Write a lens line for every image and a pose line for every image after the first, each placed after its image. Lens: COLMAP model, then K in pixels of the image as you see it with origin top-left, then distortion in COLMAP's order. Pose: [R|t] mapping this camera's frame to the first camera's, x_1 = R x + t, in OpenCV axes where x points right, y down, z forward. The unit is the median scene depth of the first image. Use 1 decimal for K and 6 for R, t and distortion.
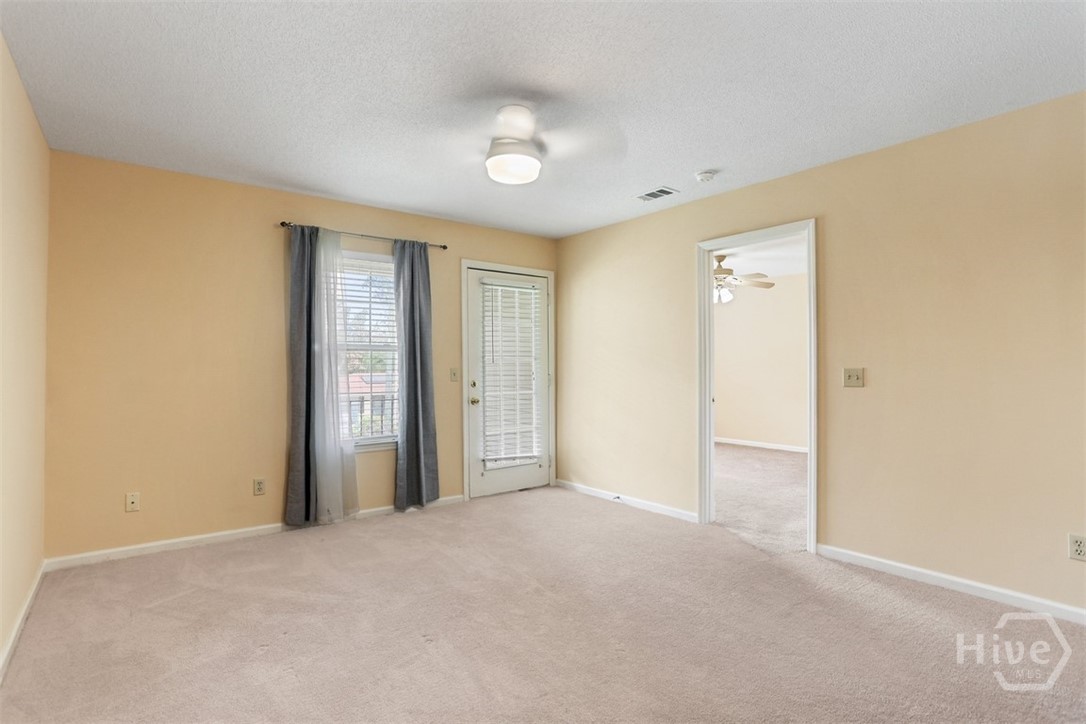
lens RADIAL K [[544.3, 0, 543.0], [0, 544.3, 362.0], [0, 0, 1]] dist [-0.057779, 0.027852]
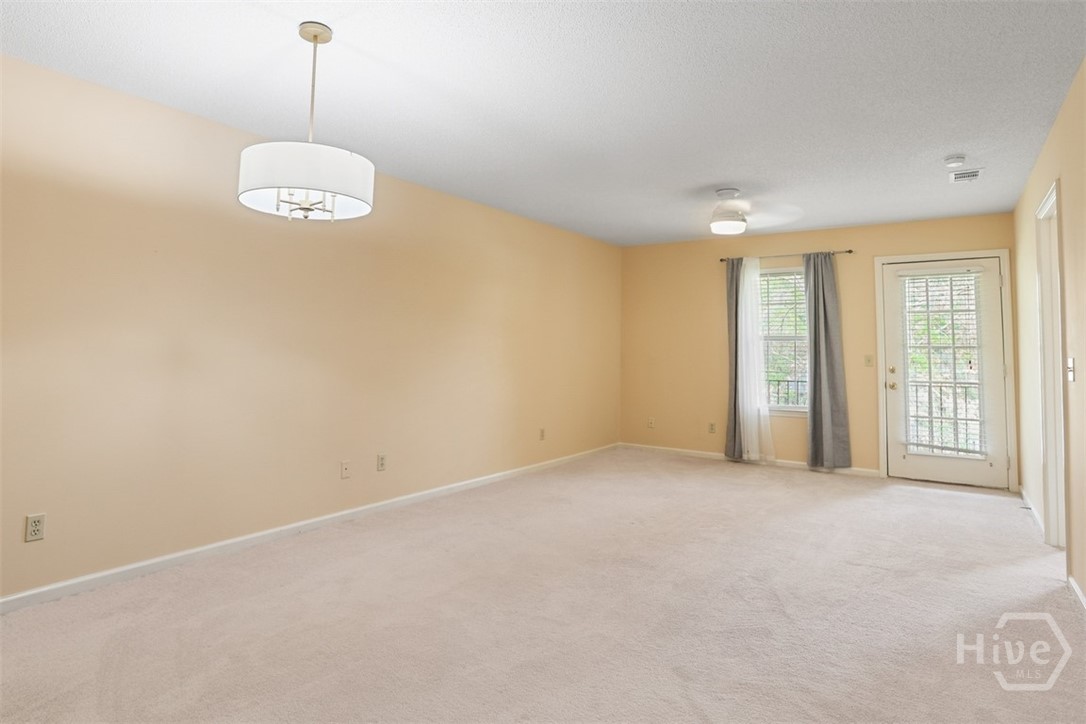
lens RADIAL K [[630.4, 0, 548.1], [0, 630.4, 313.6], [0, 0, 1]] dist [0.001267, 0.000879]
pose [[0.327923, -0.048284, -0.943470, 0.912937], [-0.006274, 0.998560, -0.053284, -0.000520], [0.944684, 0.023393, 0.327148, -0.063092]]
